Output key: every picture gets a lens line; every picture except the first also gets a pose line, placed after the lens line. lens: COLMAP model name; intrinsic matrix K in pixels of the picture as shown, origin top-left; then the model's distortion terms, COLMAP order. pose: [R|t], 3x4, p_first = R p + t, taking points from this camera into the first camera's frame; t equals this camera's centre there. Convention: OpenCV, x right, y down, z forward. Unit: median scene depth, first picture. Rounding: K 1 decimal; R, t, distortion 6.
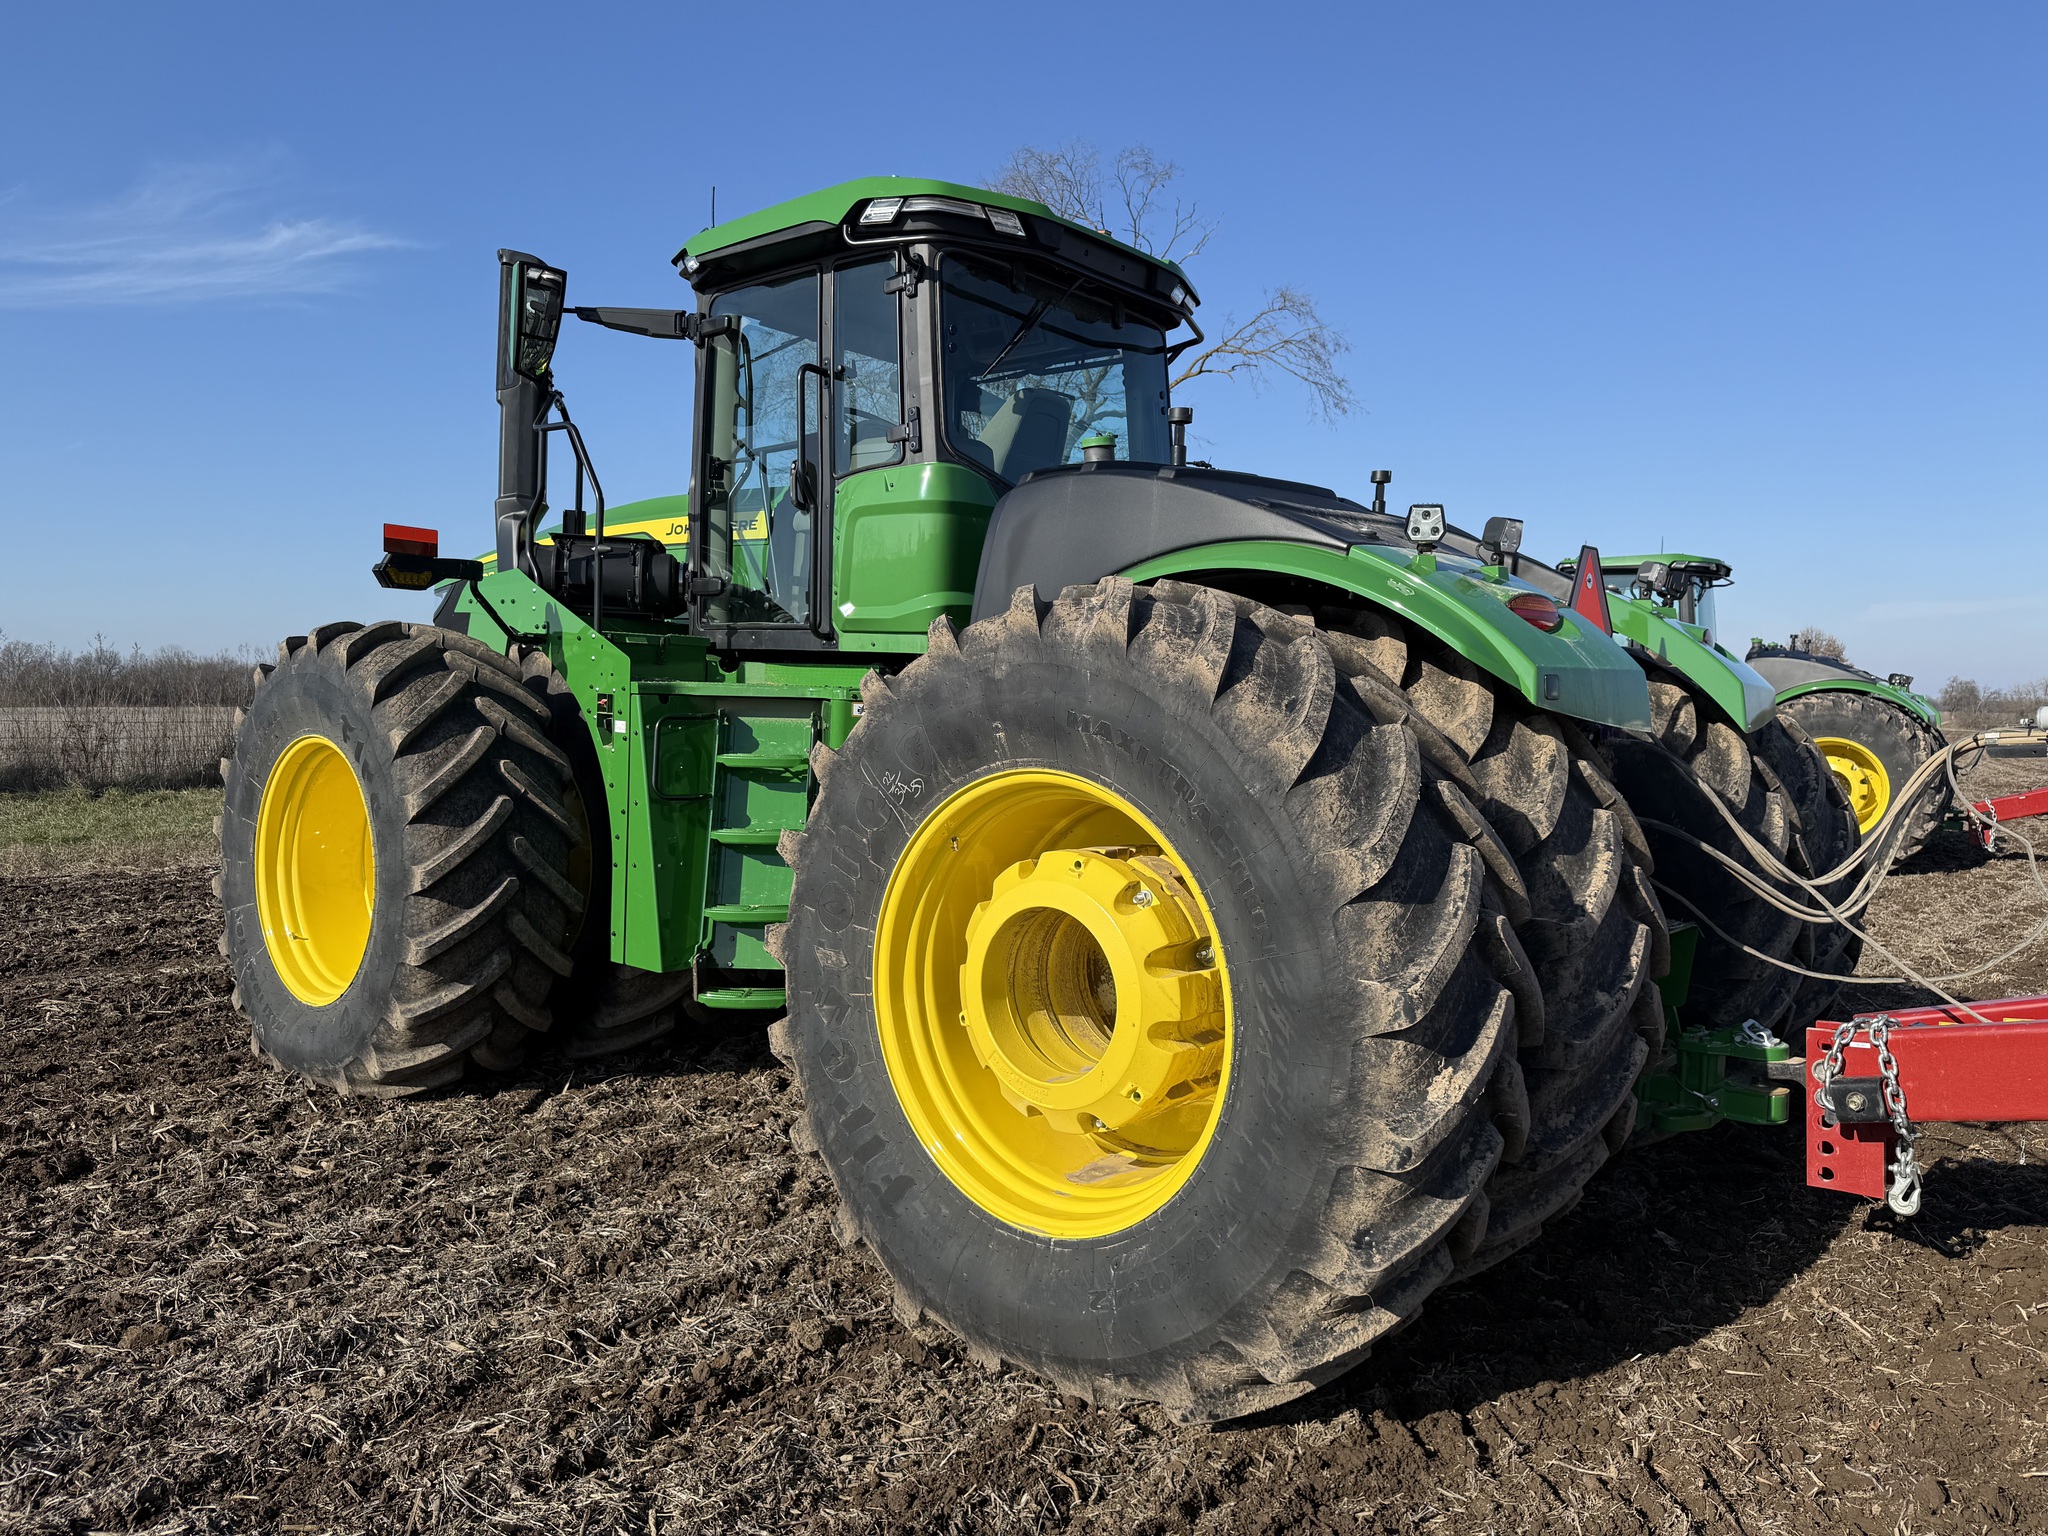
lens RADIAL K [[1414.1, 0, 1020.9], [0, 1414.1, 757.2], [0, 0, 1]] dist [-0.004873, -0.021333]
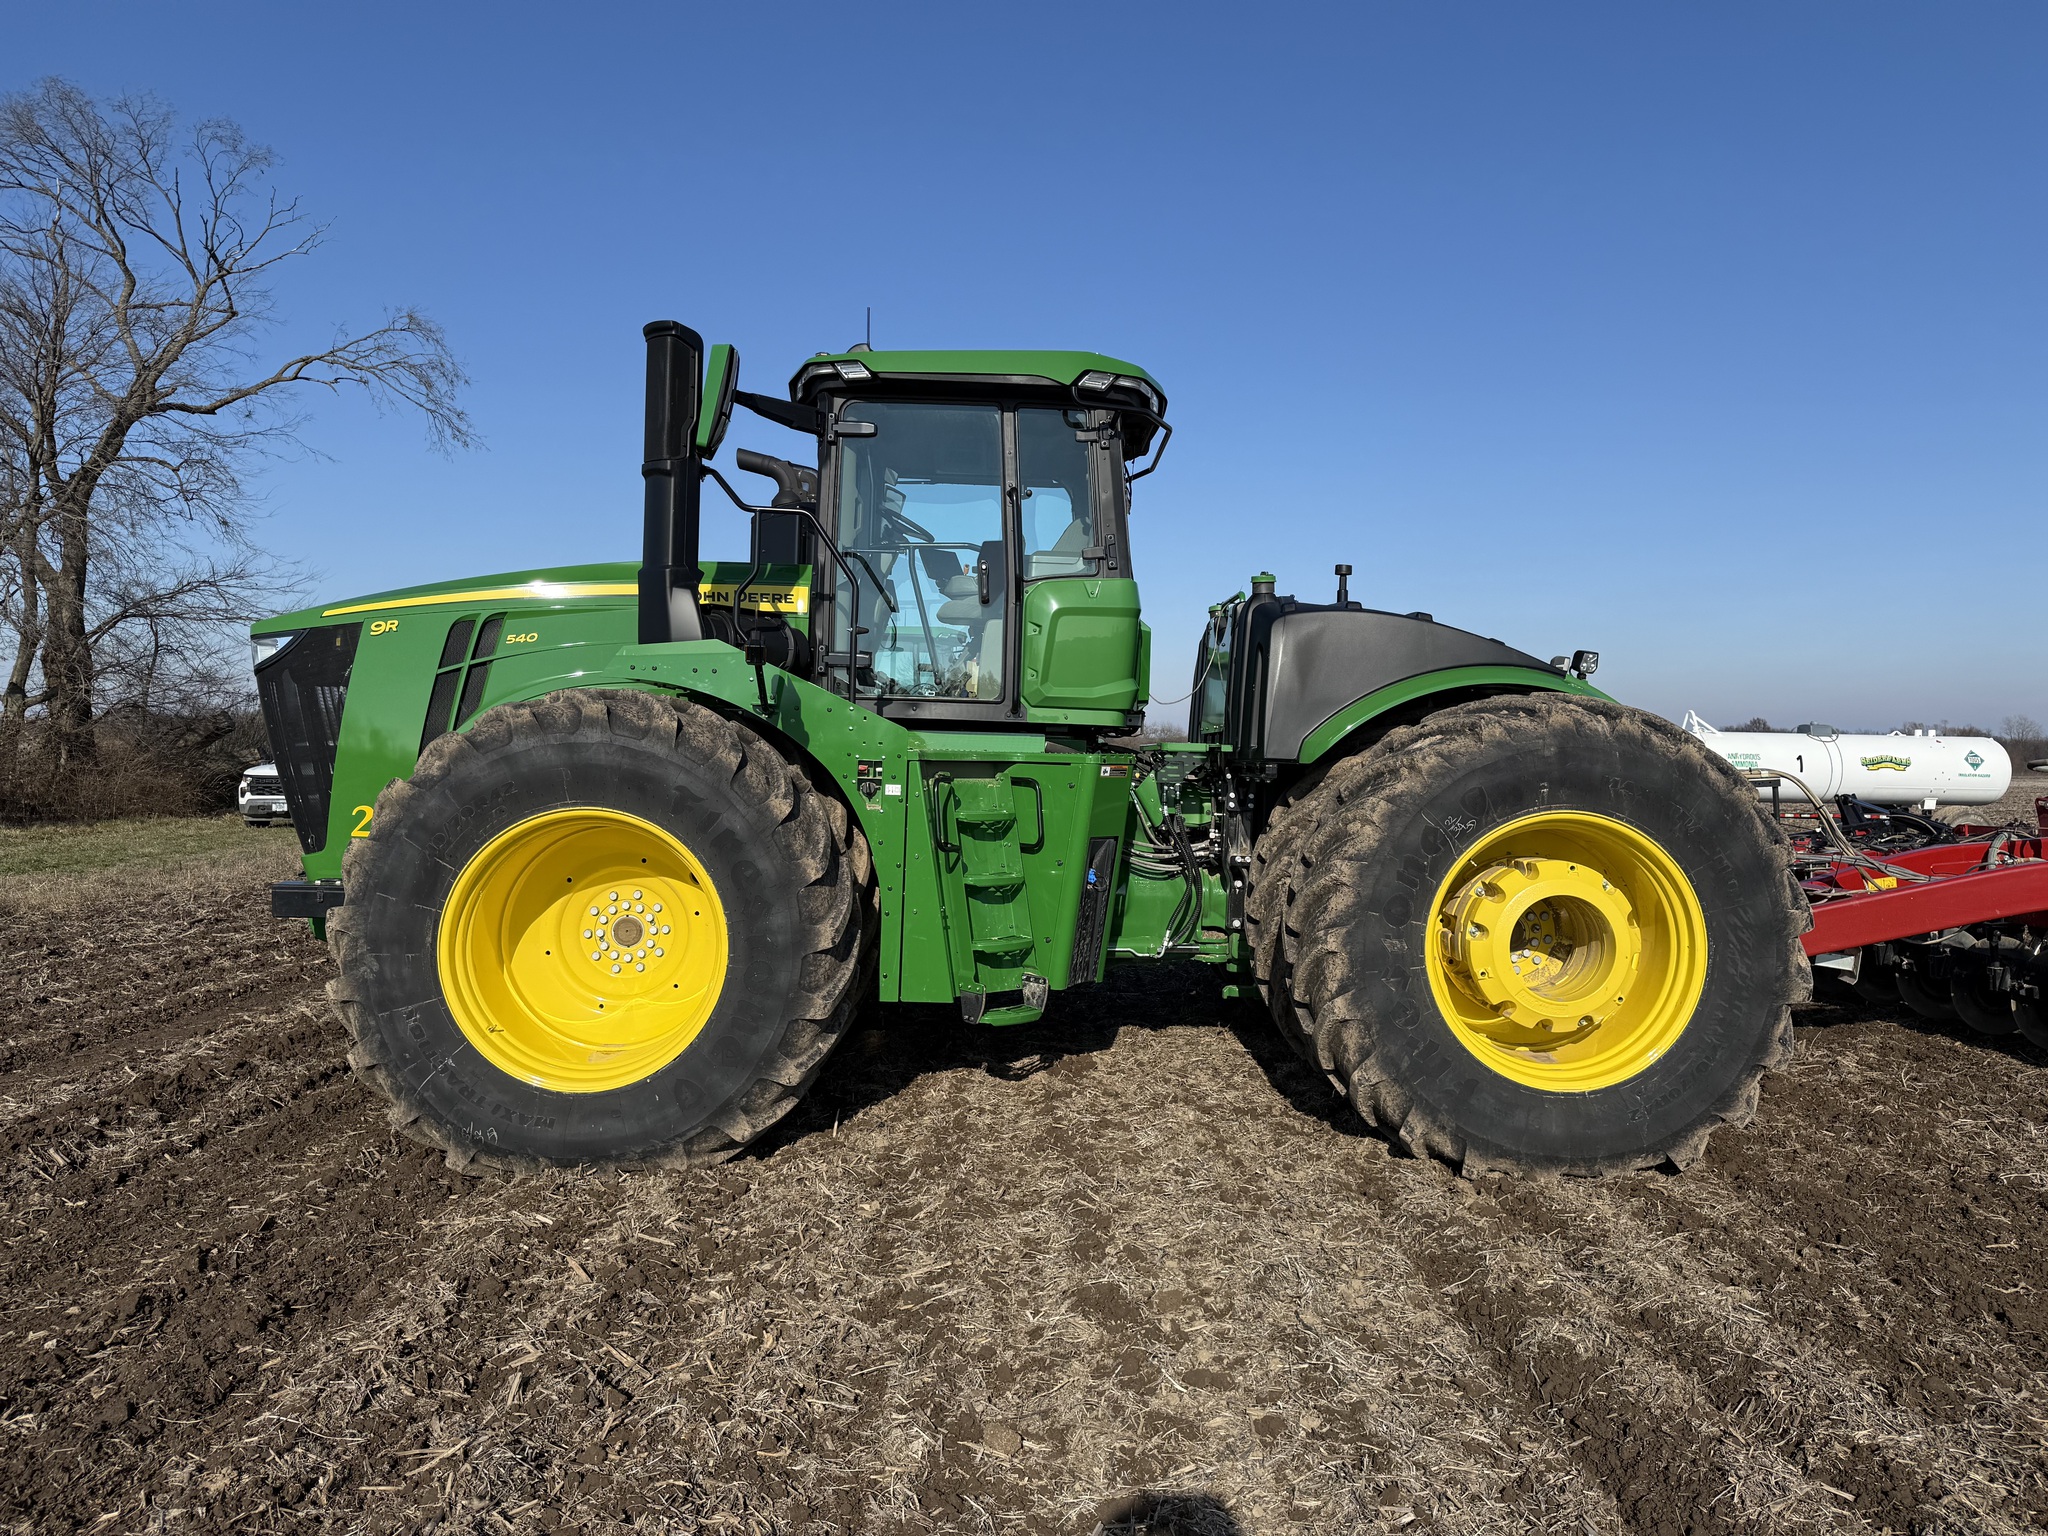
lens RADIAL K [[1414.1, 0, 1020.3], [0, 1414.1, 763.9], [0, 0, 1]] dist [-0.004873, -0.021333]
pose [[0.765447, -0.013846, 0.643350, -1.374103], [0.026481, 0.999599, -0.009994, -0.042036], [-0.642953, 0.024687, 0.765507, 0.125035]]
